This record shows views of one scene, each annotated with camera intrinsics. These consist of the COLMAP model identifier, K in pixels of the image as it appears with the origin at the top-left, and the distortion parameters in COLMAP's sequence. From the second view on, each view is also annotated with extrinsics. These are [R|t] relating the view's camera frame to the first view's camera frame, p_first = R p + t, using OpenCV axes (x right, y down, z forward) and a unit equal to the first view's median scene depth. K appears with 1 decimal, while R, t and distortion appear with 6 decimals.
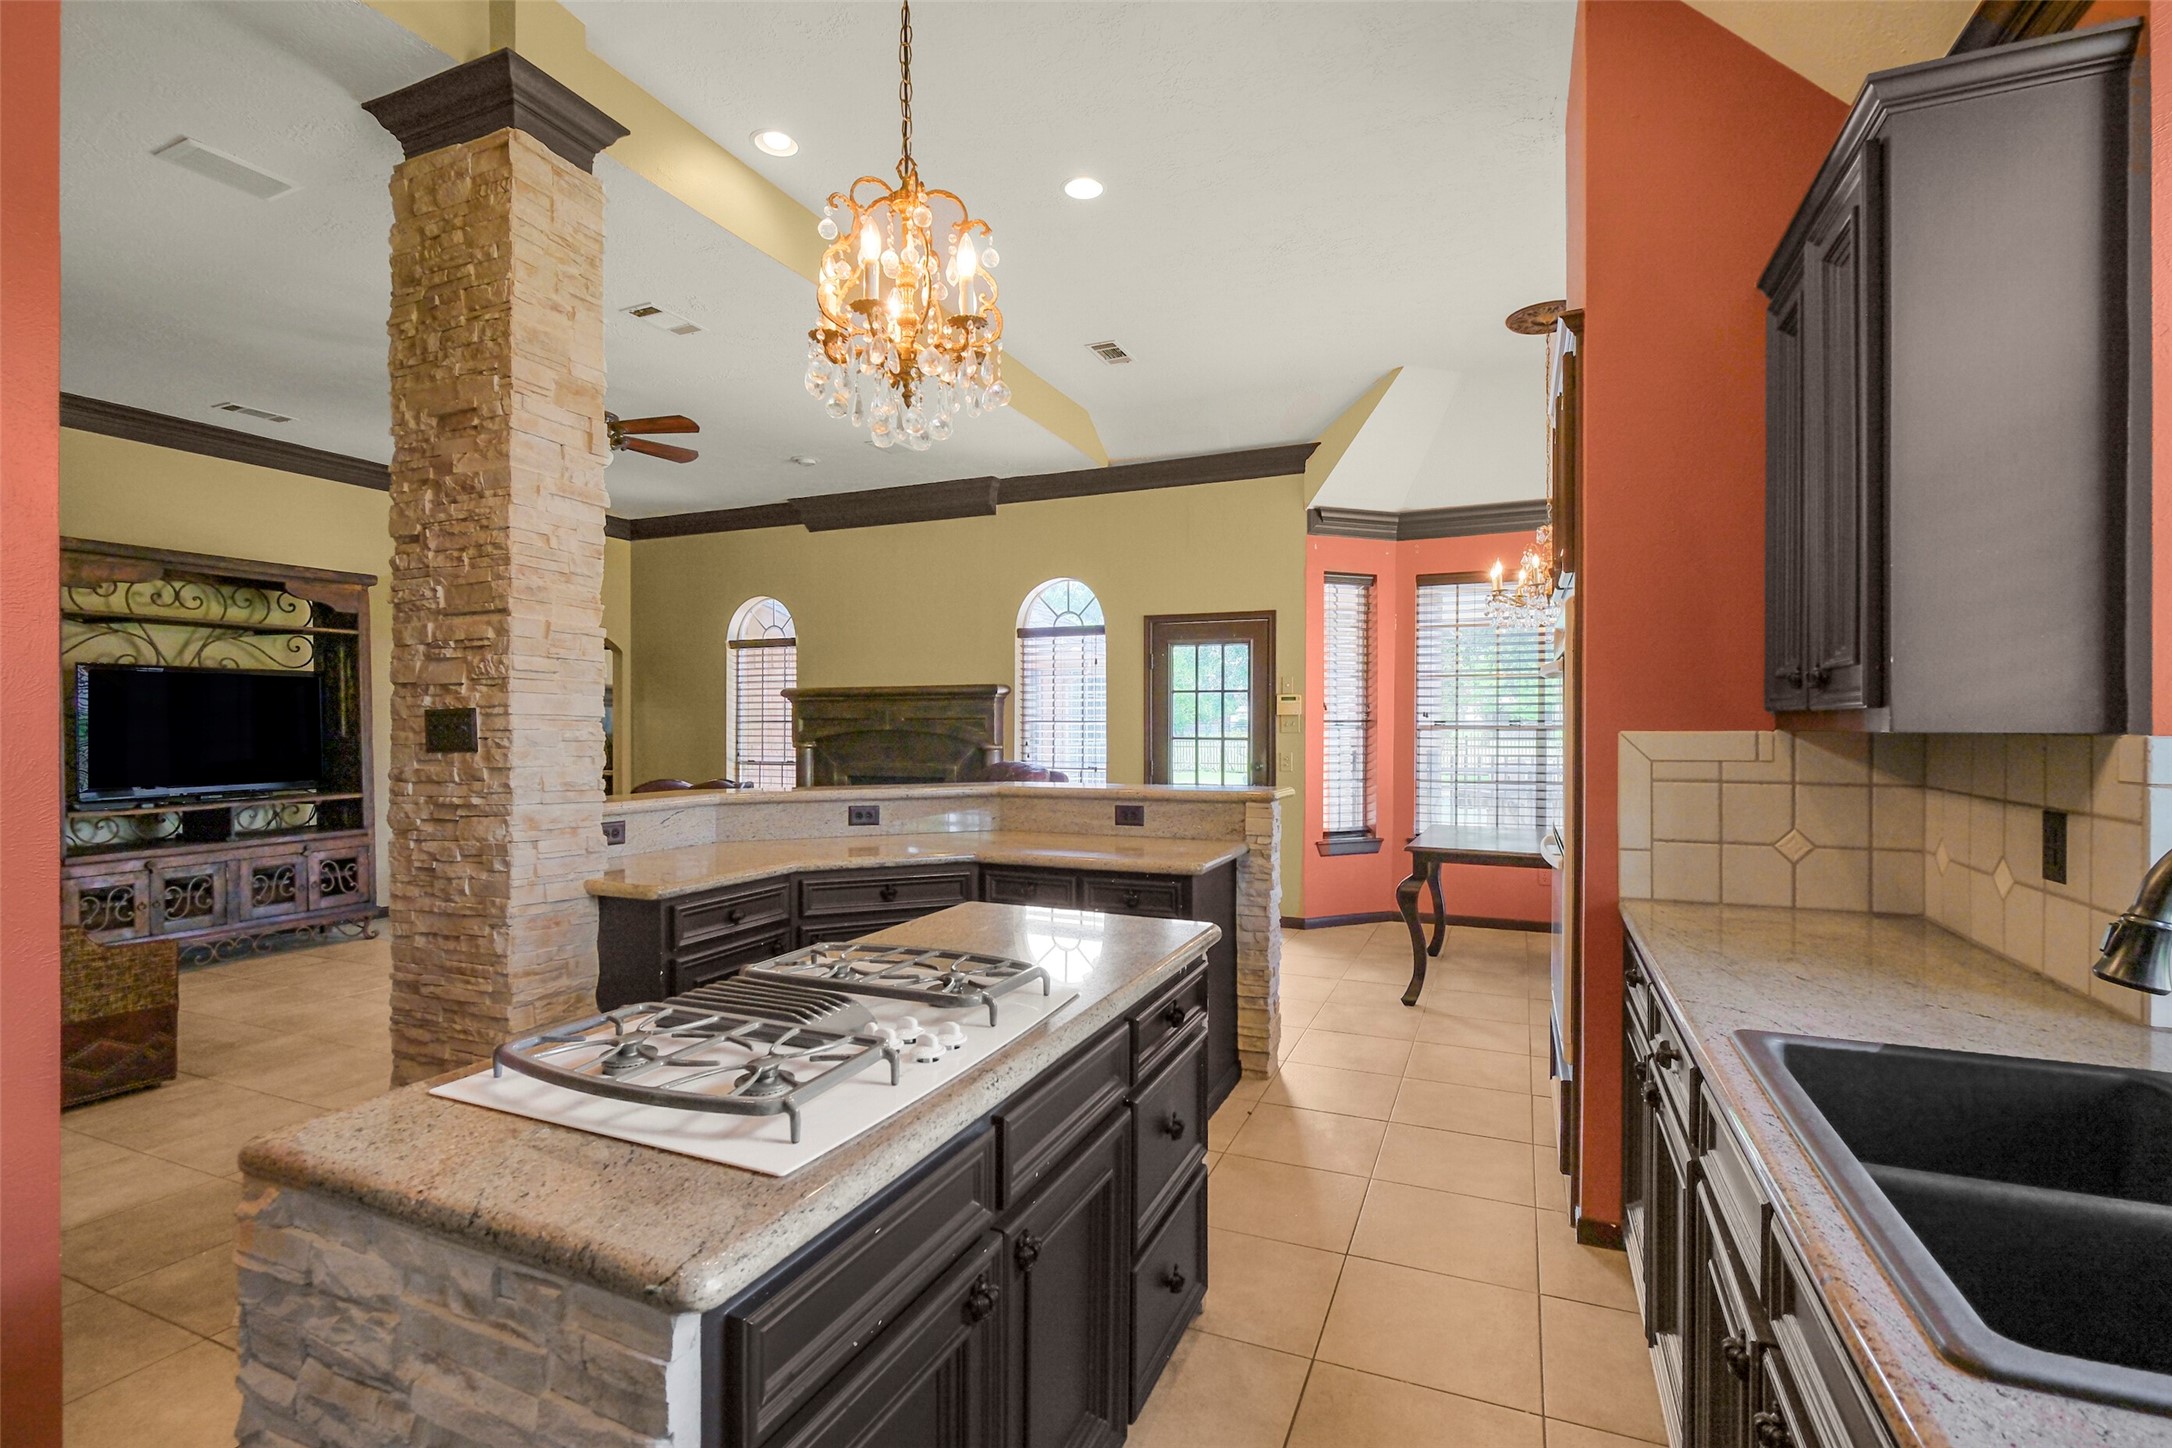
lens RADIAL K [[974.4, 0, 1089.8], [0, 974.4, 730.6], [0, 0, 1]] dist [0.000181, 0.000012]
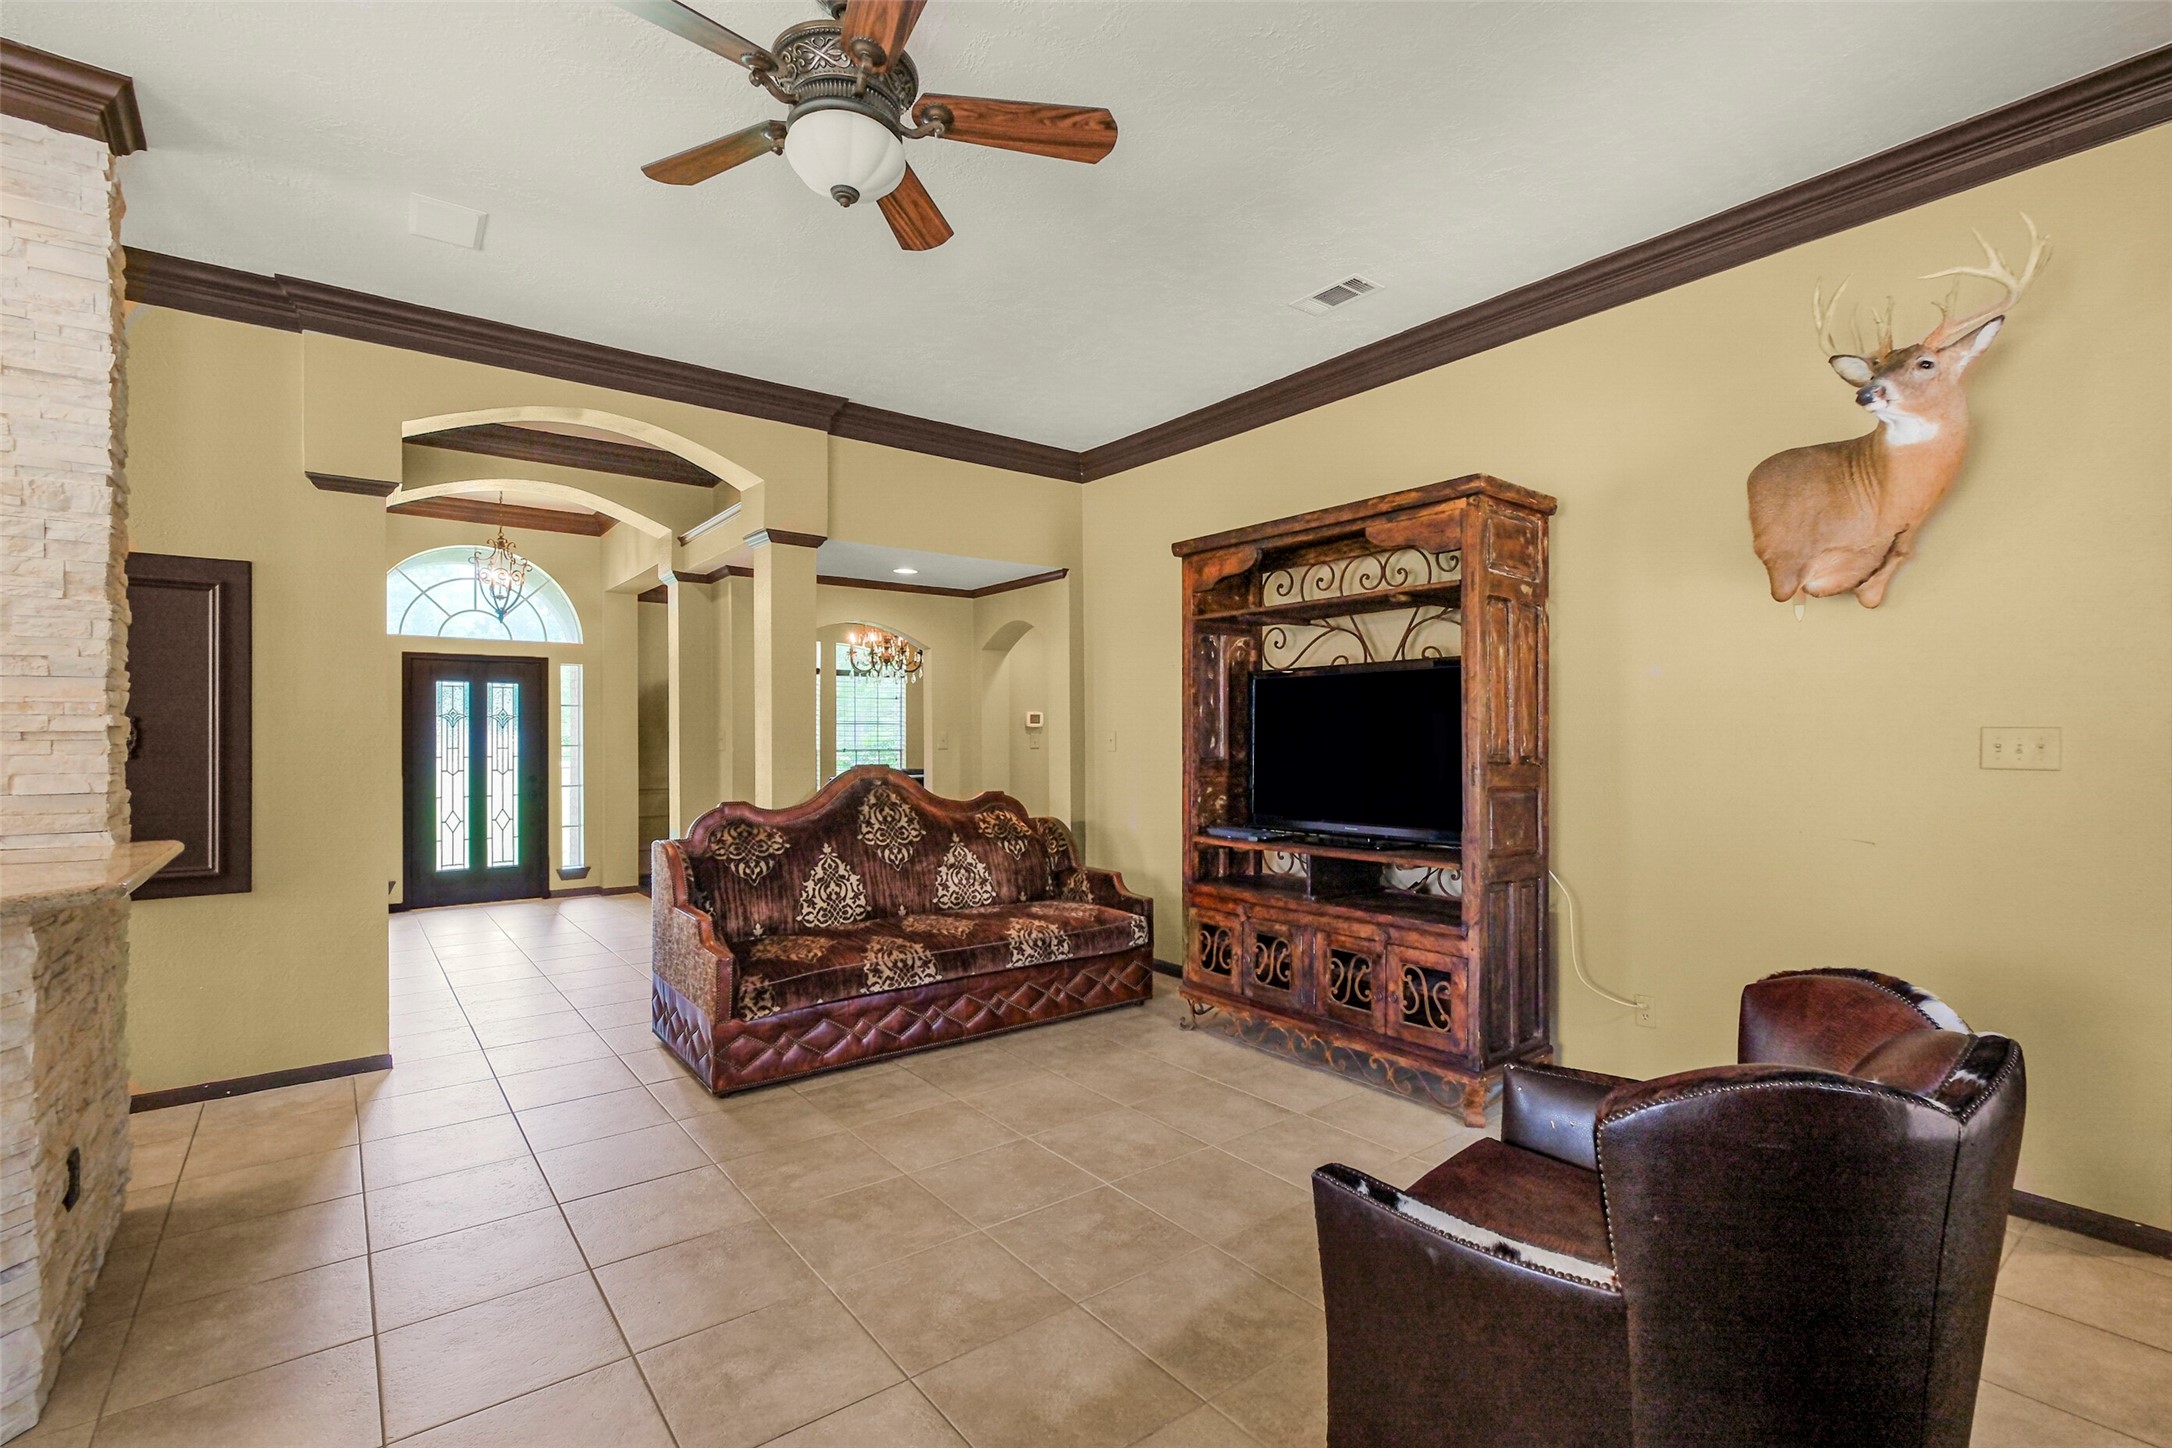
lens RADIAL K [[974.4, 0, 1084.5], [0, 974.4, 732.0], [0, 0, 1]] dist [0.000181, 0.000012]
pose [[-0.479628, -0.000073, -0.877472, -0.156562], [0.004604, 0.999986, -0.002599, -0.011207], [0.877460, -0.005287, -0.479621, 1.146035]]
